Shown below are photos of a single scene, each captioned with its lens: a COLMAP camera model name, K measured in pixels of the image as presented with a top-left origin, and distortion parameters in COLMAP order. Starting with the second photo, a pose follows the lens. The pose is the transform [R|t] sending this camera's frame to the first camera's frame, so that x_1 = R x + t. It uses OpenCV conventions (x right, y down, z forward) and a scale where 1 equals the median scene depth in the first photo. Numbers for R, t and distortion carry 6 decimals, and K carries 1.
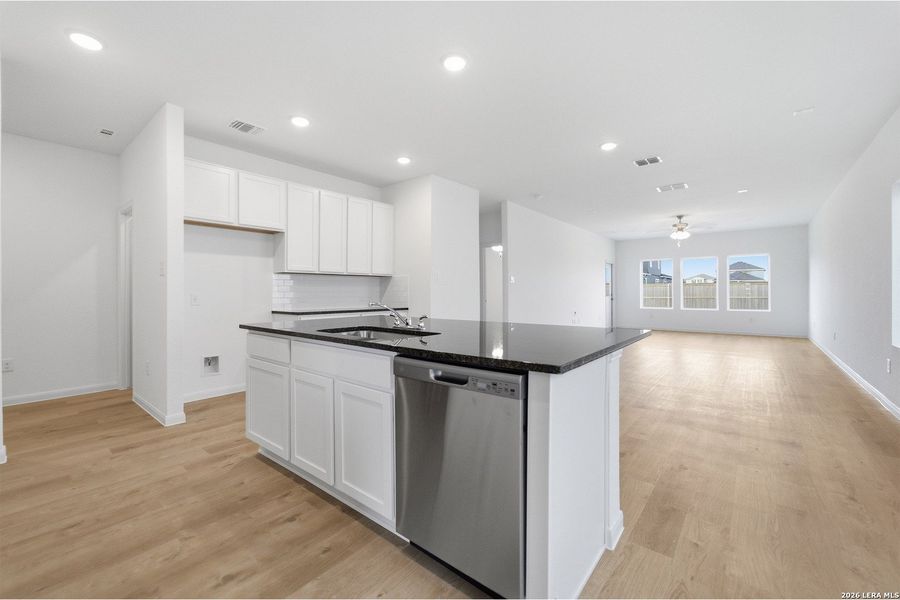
lens RADIAL K [[371.5, 0, 446.5], [0, 371.5, 292.4], [0, 0, 1]] dist [-0.000834, 0.000077]
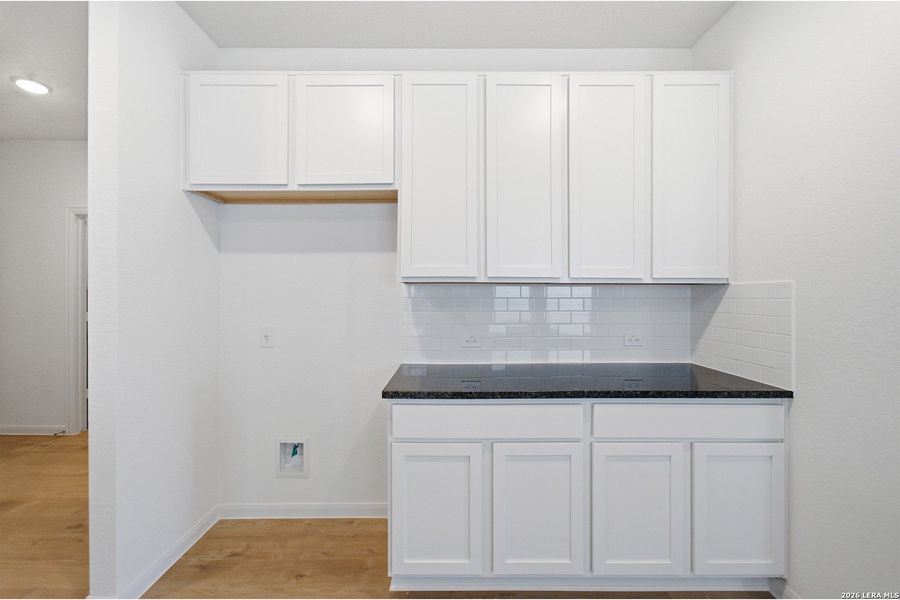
lens RADIAL K [[368.2, 0, 448.0], [0, 368.2, 297.1], [0, 0, 1]] dist [0.000651, -0.000620]
pose [[0.637909, 0.002164, -0.770108, -0.123523], [-0.002870, 0.999996, 0.000432, -0.070457], [0.770106, 0.001935, 0.637913, 1.416922]]
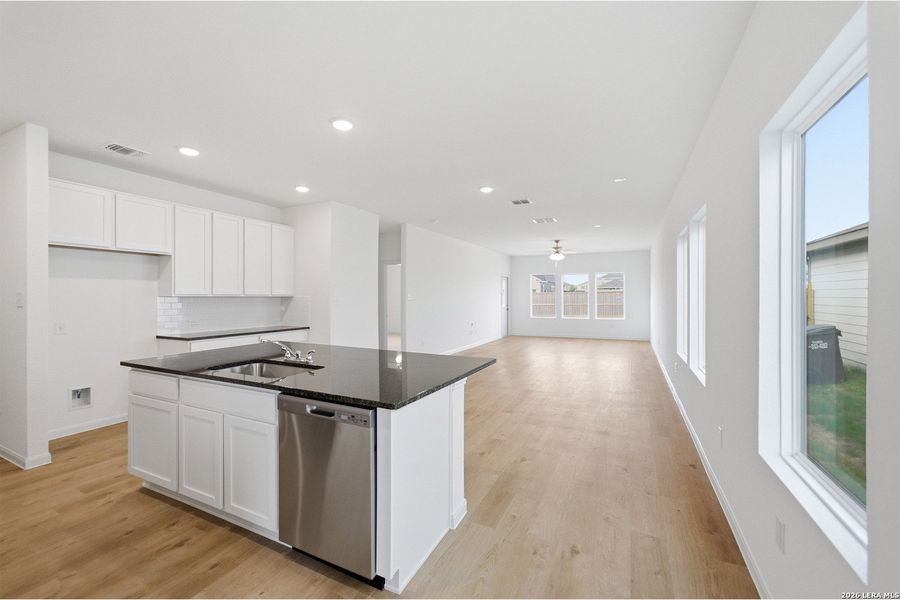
lens RADIAL K [[368.2, 0, 448.0], [0, 368.2, 297.1], [0, 0, 1]] dist [0.000651, -0.000620]
pose [[0.972848, -0.001034, 0.231441, 0.081170], [0.001010, 0.999999, 0.000221, -0.095095], [-0.231441, 0.000019, 0.972849, -0.190737]]
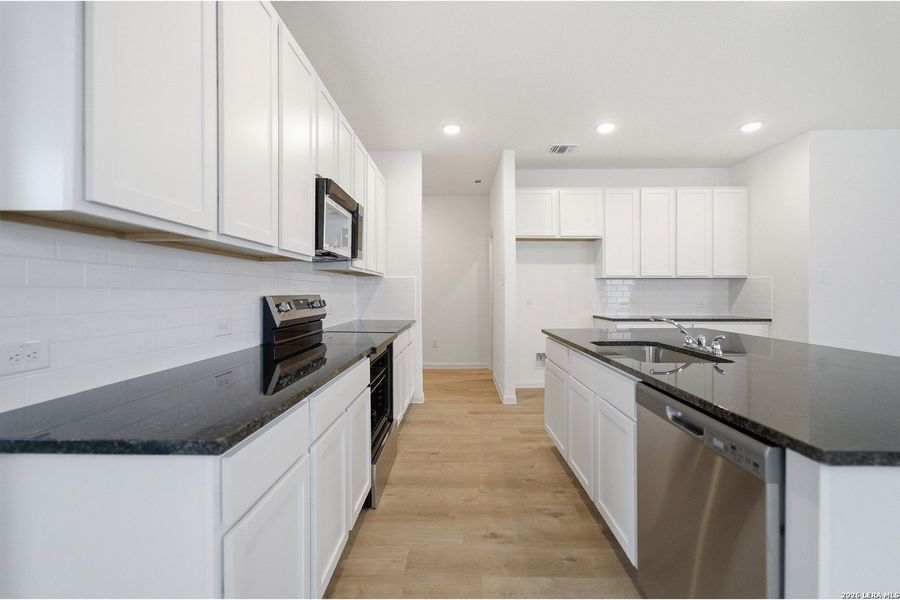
lens RADIAL K [[374.6, 0, 448.7], [0, 374.6, 294.9], [0, 0, 1]] dist [-0.002160, -0.000445]
pose [[0.623330, 0.003570, -0.781950, 0.183275], [0.000490, 0.999988, 0.004956, -0.026510], [0.781958, -0.003472, 0.623321, 0.064606]]
